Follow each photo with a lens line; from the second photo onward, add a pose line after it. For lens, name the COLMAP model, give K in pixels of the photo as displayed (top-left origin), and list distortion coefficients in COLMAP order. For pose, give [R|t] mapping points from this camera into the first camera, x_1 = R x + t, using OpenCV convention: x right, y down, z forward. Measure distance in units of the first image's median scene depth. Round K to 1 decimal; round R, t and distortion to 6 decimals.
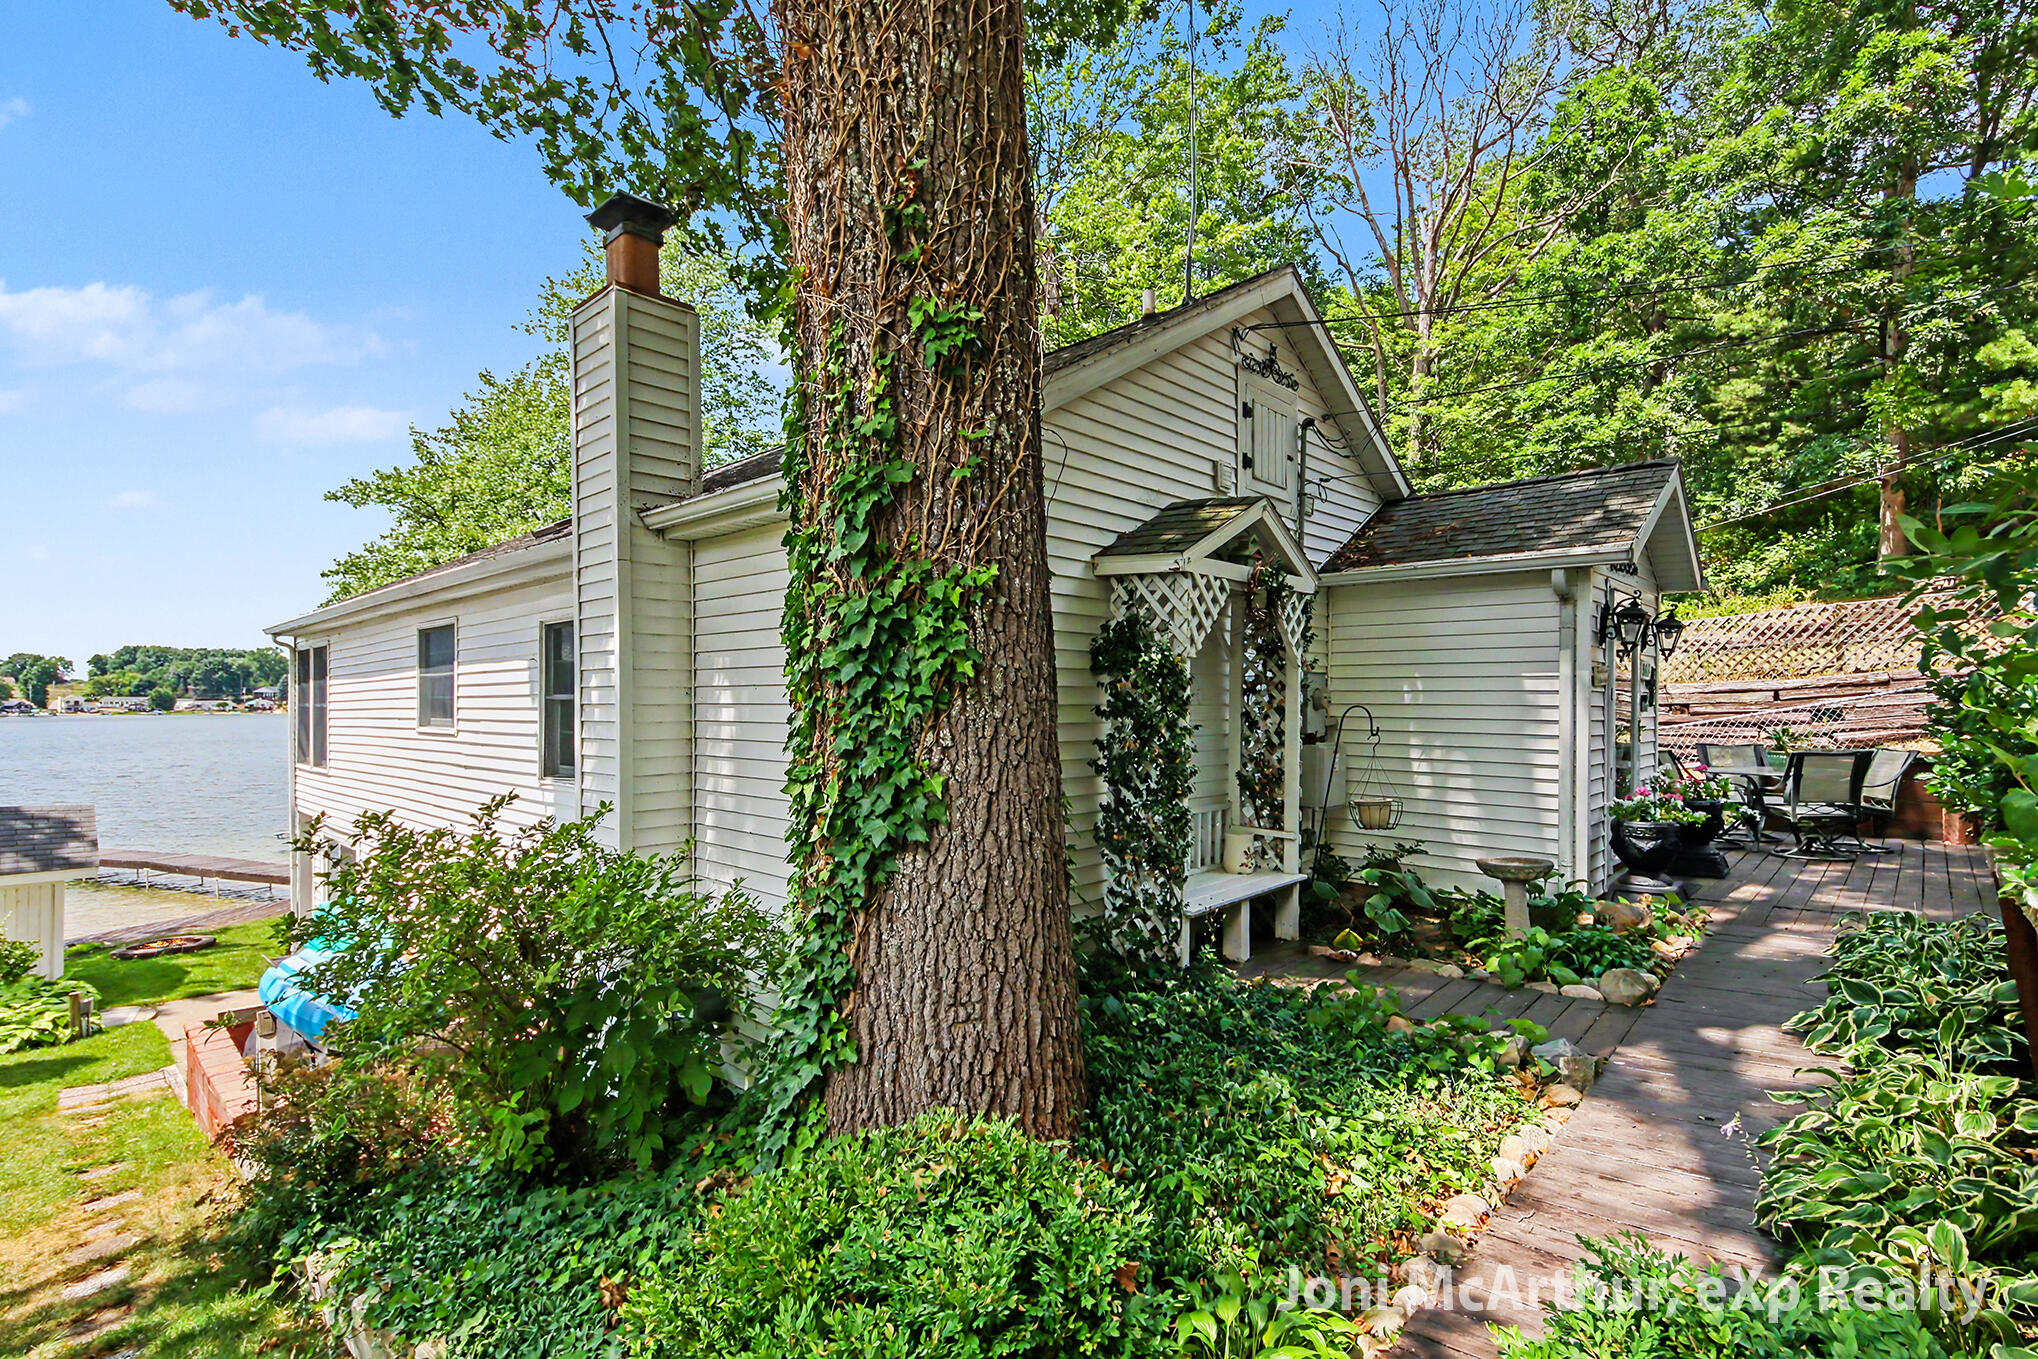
lens RADIAL K [[938.8, 0, 1003.4], [0, 938.8, 713.6], [0, 0, 1]] dist [0.005942, 0.000734]
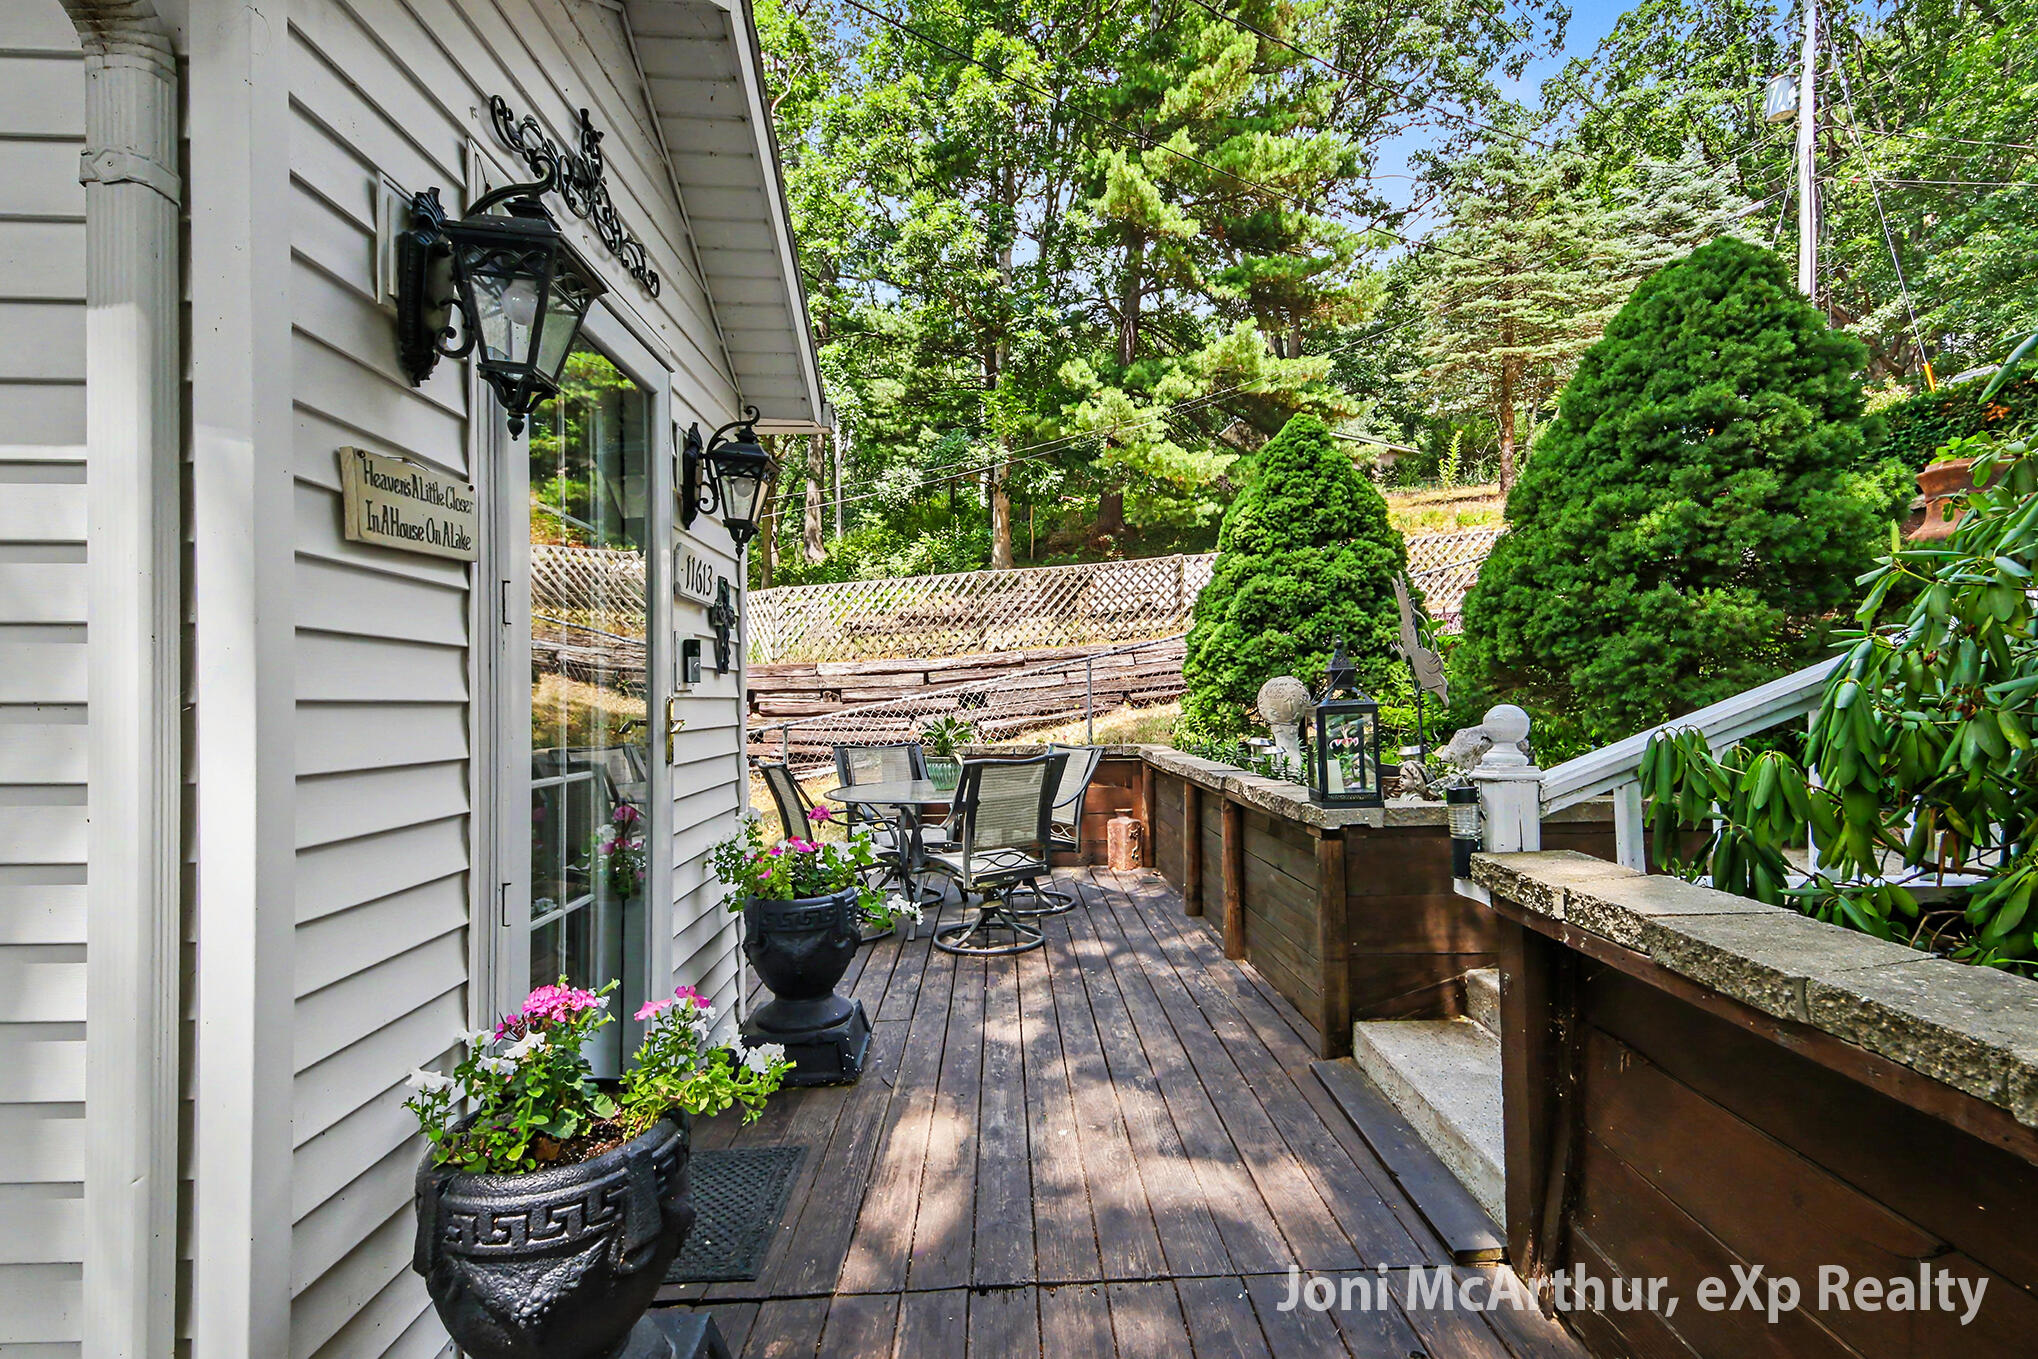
lens RADIAL K [[938.8, 0, 1022.6], [0, 938.8, 686.2], [0, 0, 1]] dist [0.005942, 0.000734]
pose [[0.697431, 0.002706, 0.716647, 0.286128], [0.015463, 0.999703, -0.018823, 0.005017], [-0.716485, 0.024209, 0.697182, 0.362613]]
